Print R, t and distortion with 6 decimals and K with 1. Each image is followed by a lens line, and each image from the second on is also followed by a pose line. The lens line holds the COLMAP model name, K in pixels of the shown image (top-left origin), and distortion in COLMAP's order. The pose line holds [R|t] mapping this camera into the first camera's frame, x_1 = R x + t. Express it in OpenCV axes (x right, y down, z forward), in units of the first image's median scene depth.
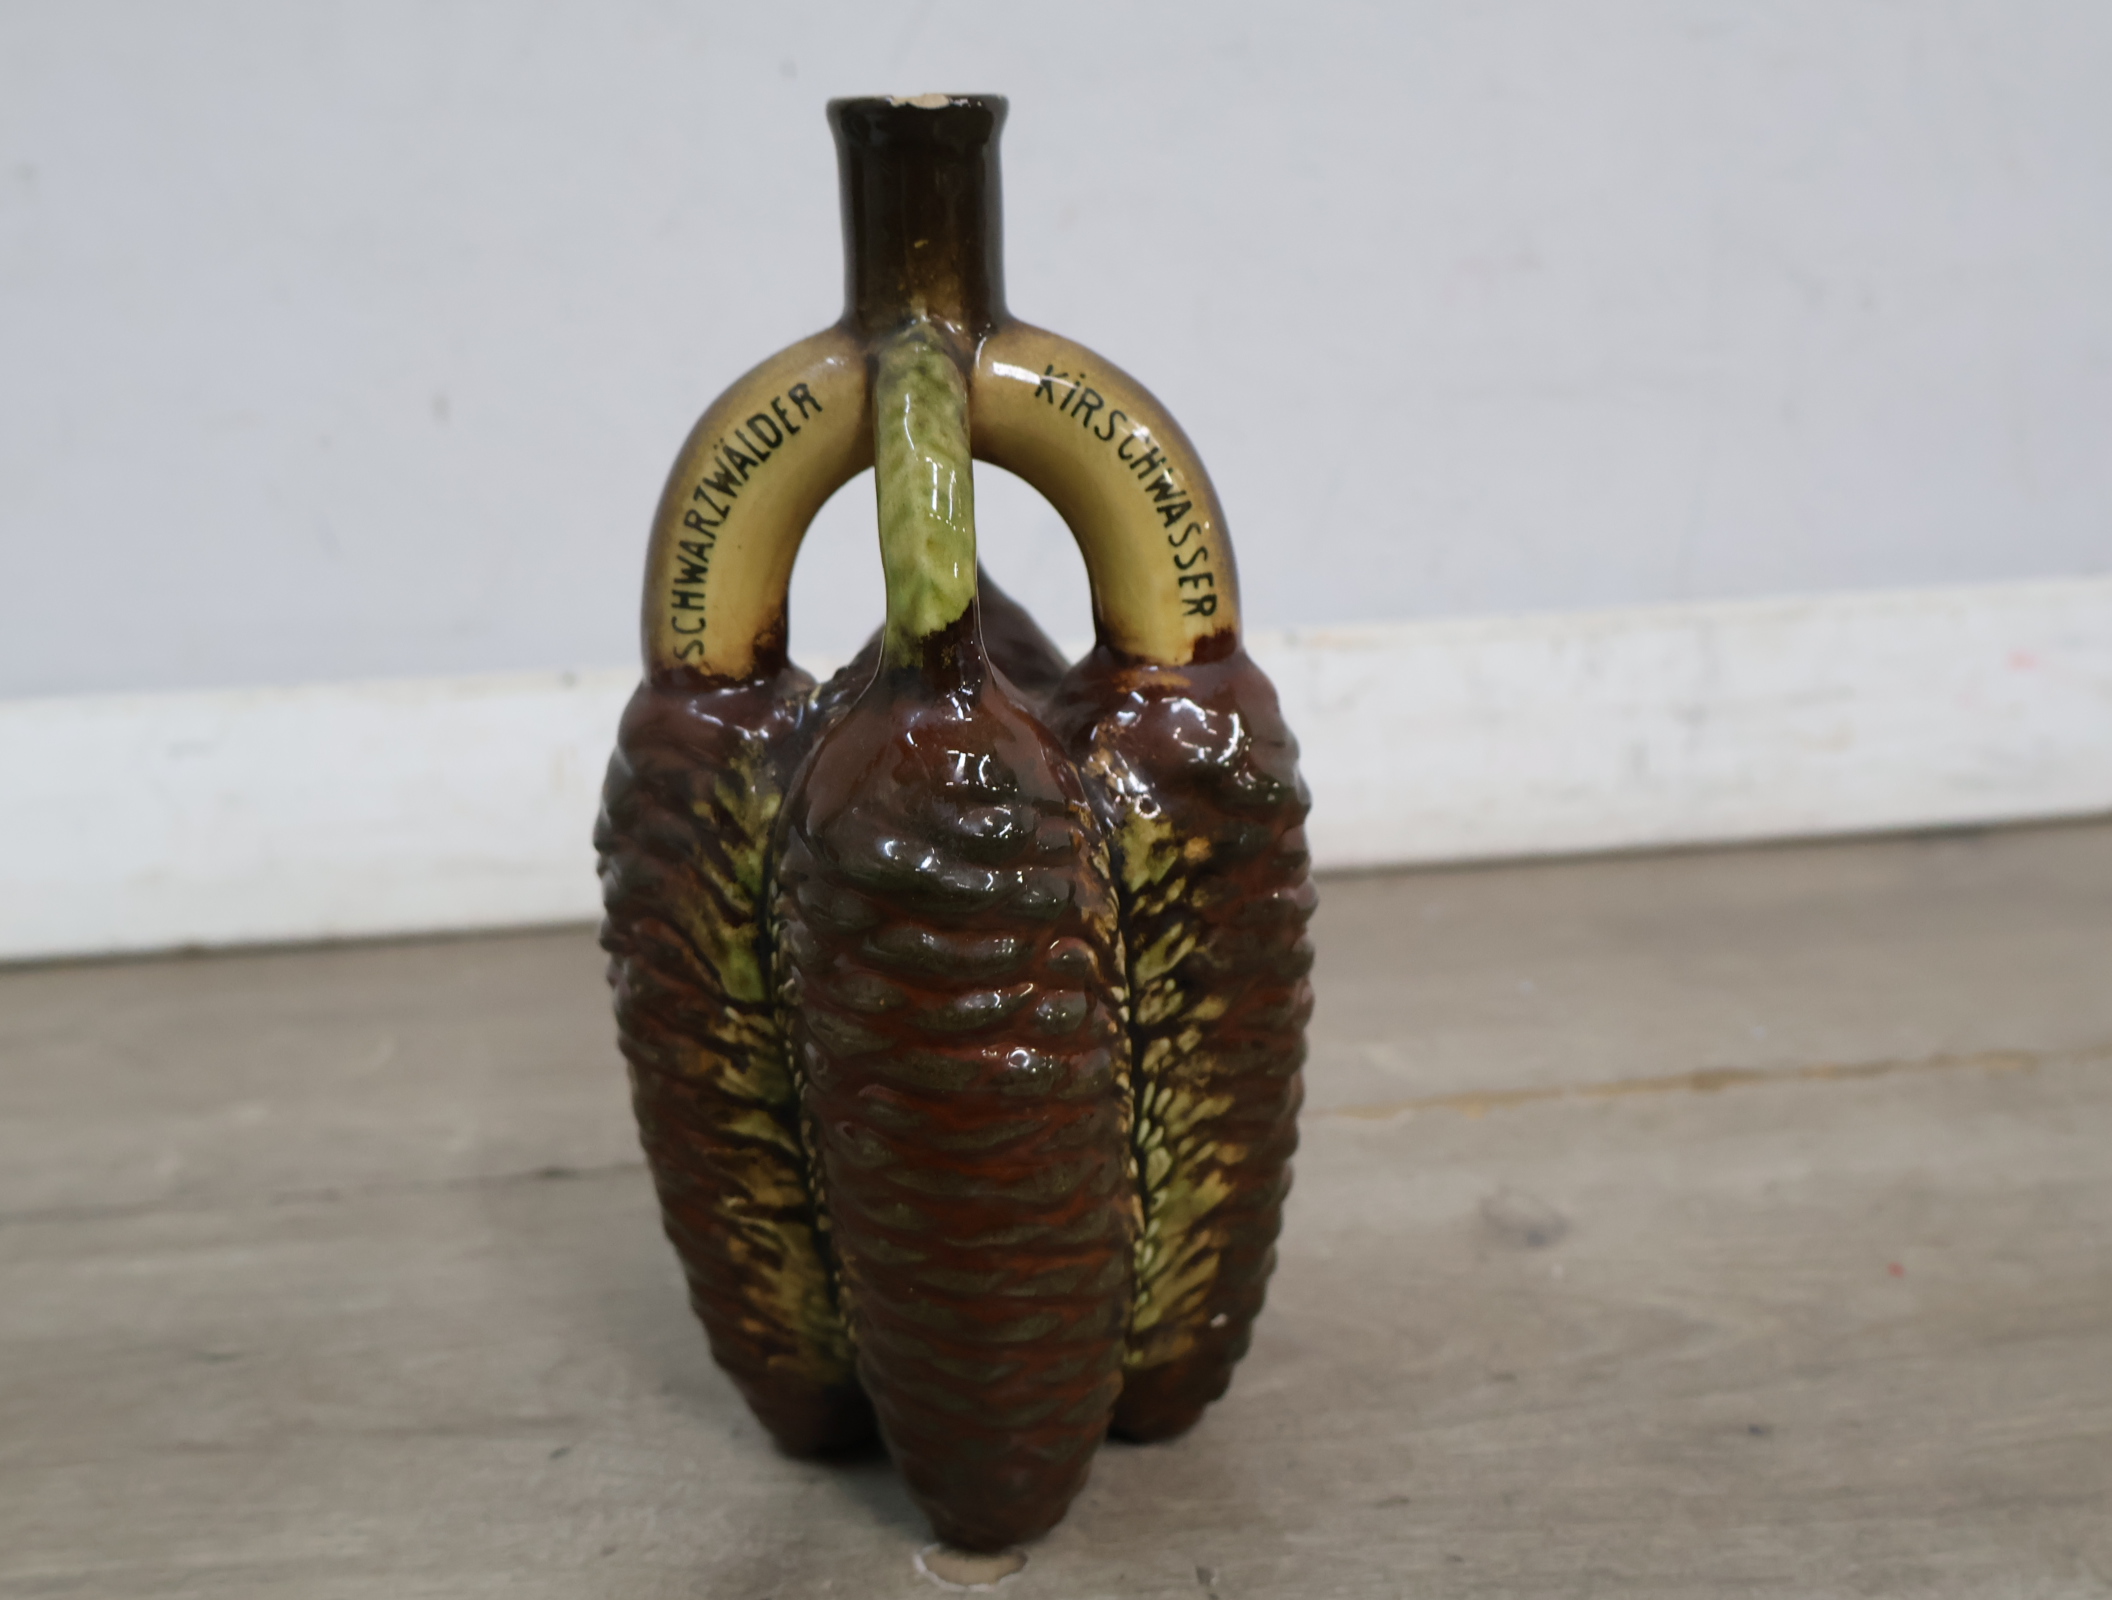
lens RADIAL K [[2380.0, 0, 1040.2], [0, 2380.0, 778.3], [0, 0, 1]] dist [0.012429, 0.000000]
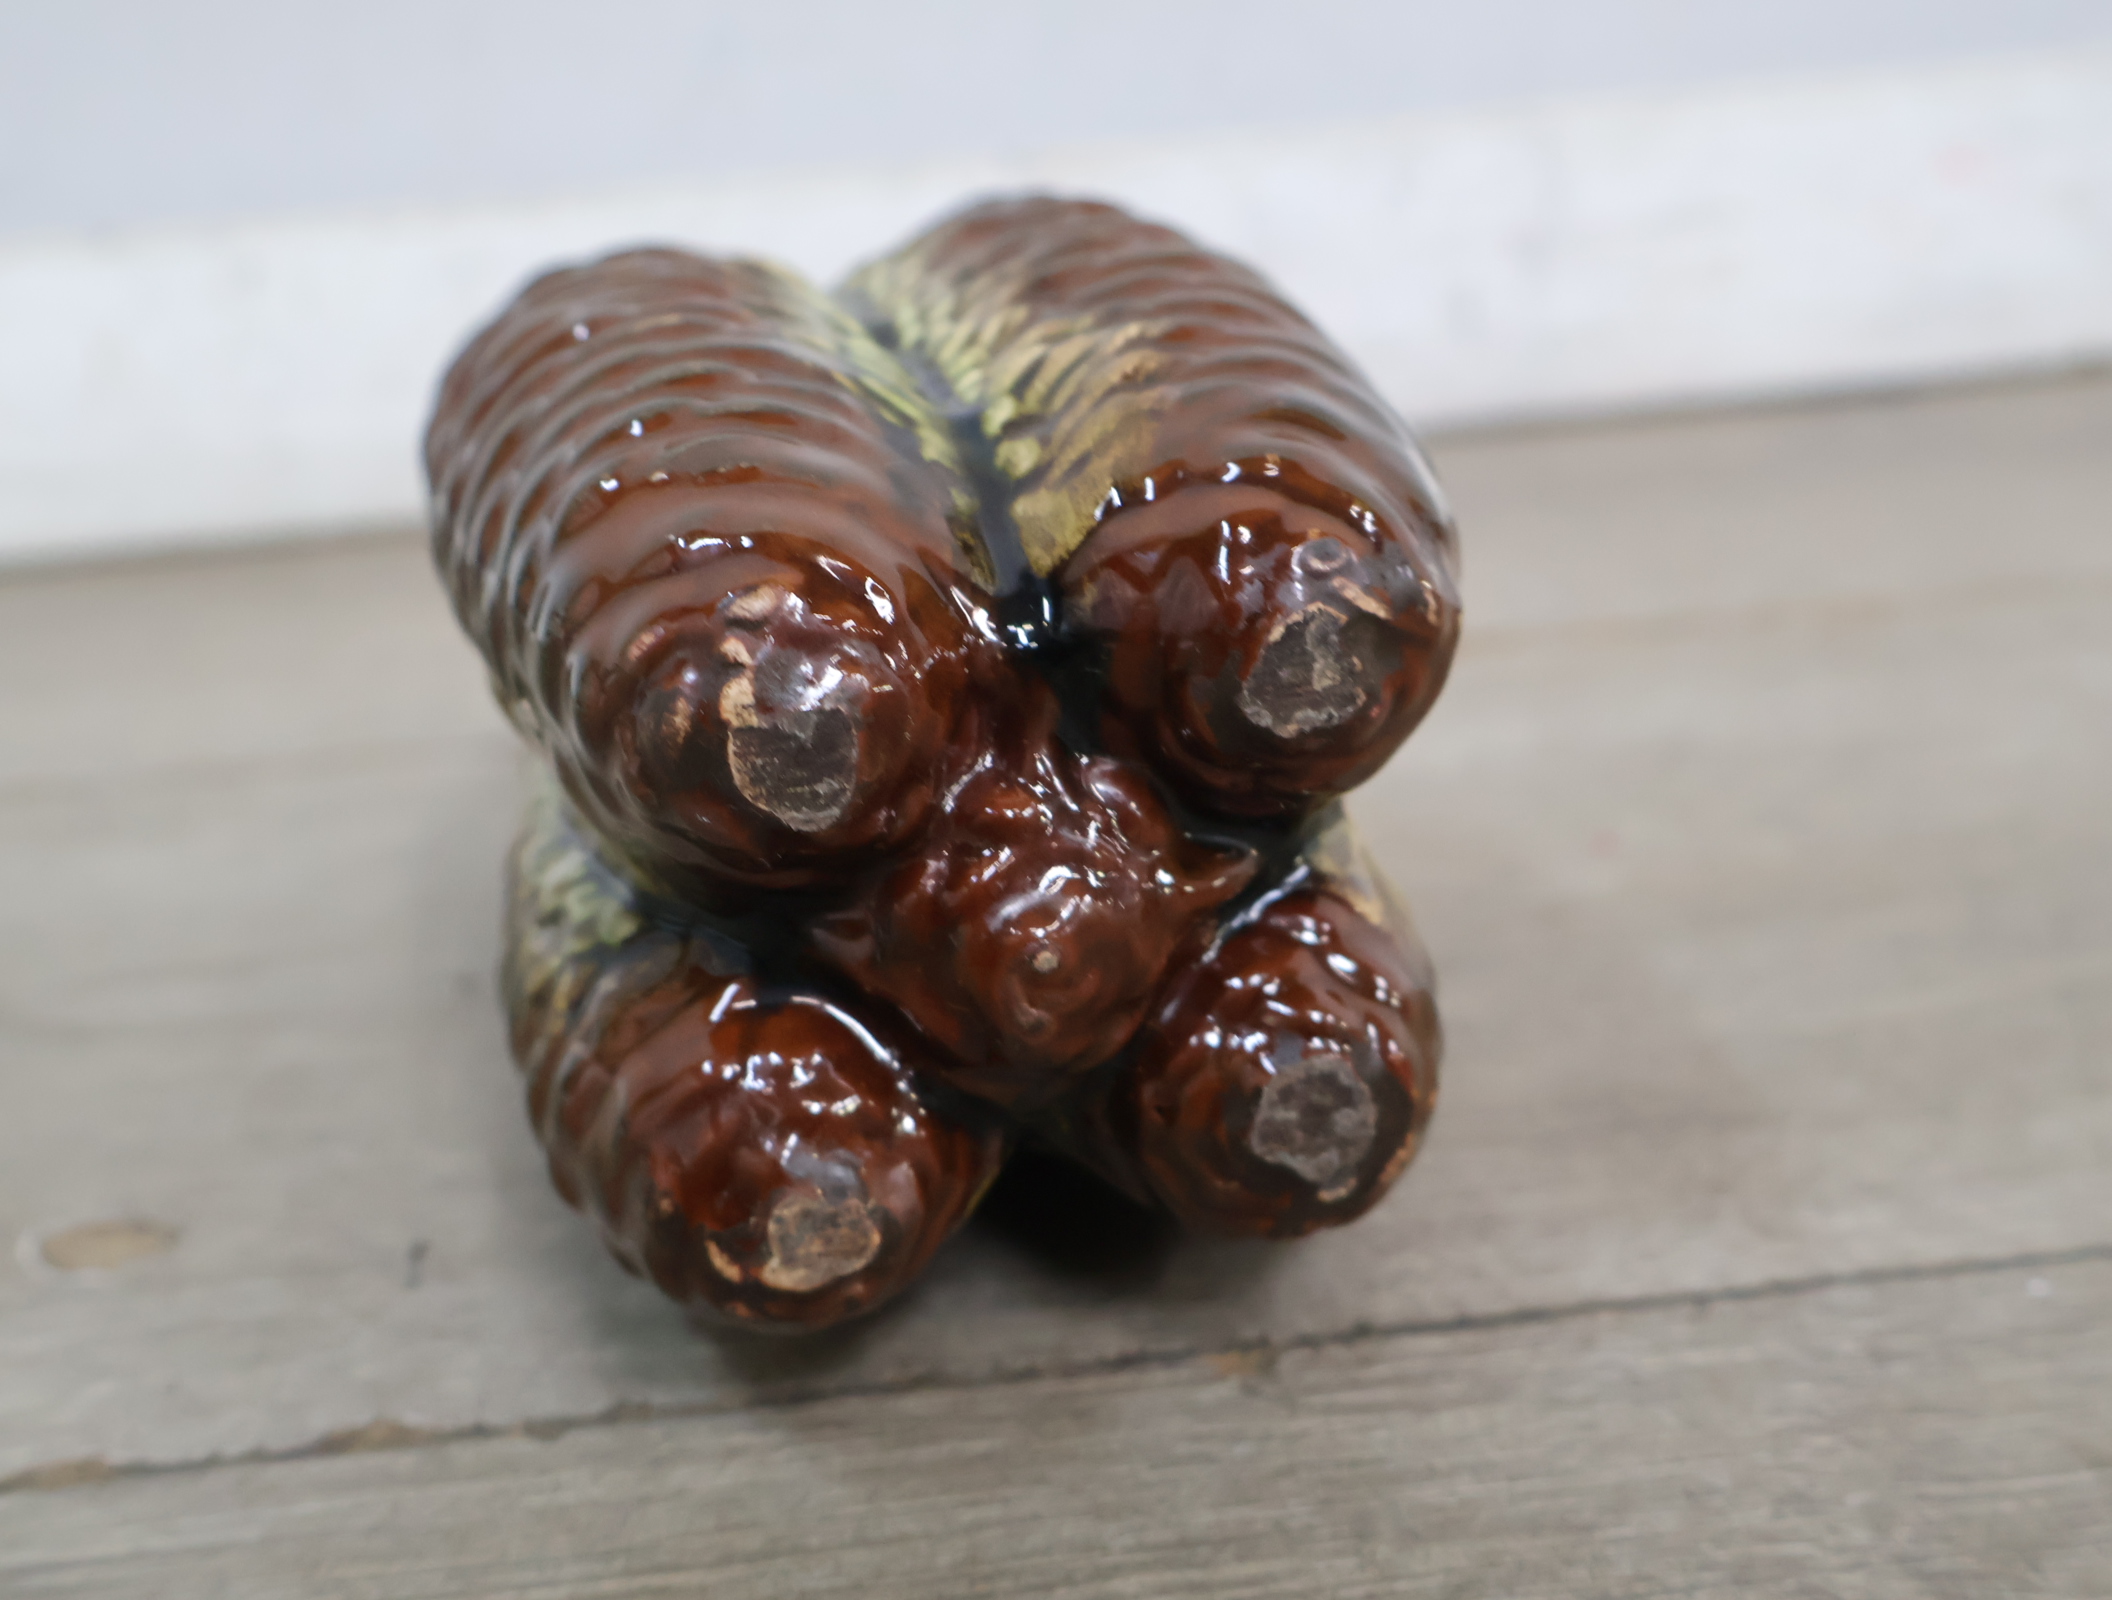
lens RADIAL K [[2380.0, 0, 1046.4], [0, 2380.0, 809.4], [0, 0, 1]] dist [0.012429, 0.000000]
pose [[0.998432, -0.027384, -0.048833, 0.279953], [0.031936, 0.994964, 0.095011, 0.151449], [0.045985, -0.096421, 0.994278, 0.350792]]
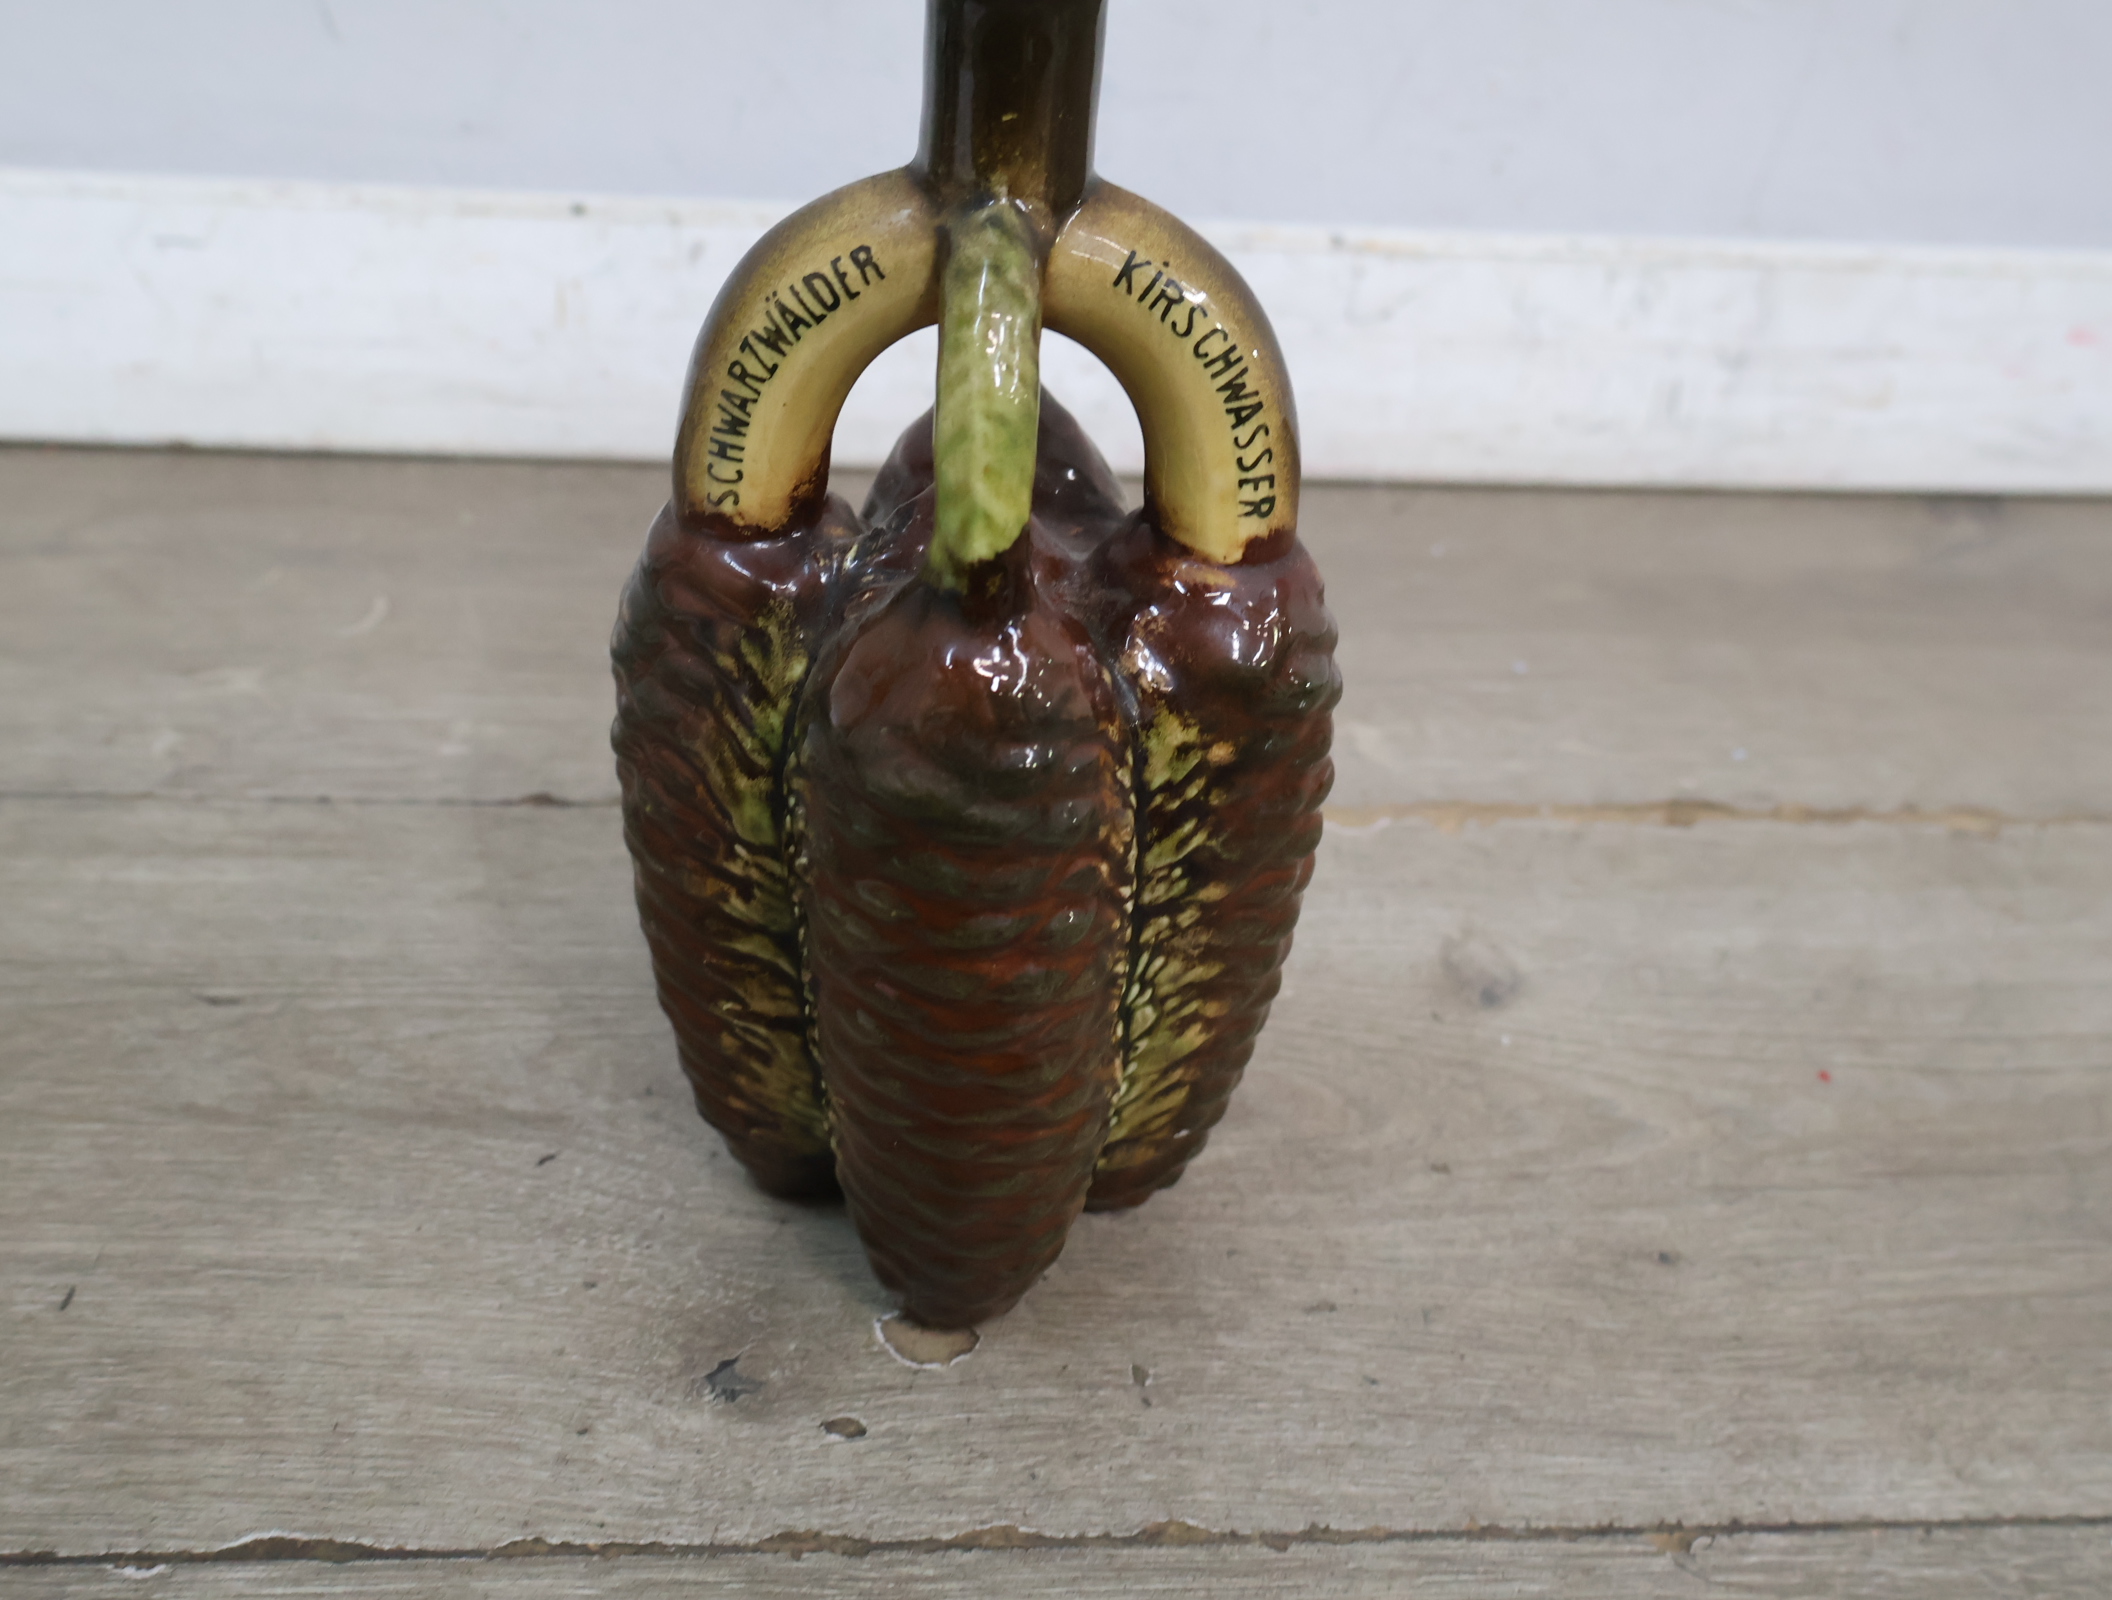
lens RADIAL K [[2380.0, 0, 1050.3], [0, 2380.0, 775.0], [0, 0, 1]] dist [0.012429, 0.000000]
pose [[0.994044, 0.103247, 0.034890, -0.037537], [-0.108963, 0.947563, 0.300420, -0.244150], [-0.002043, -0.302432, 0.953169, 0.049373]]
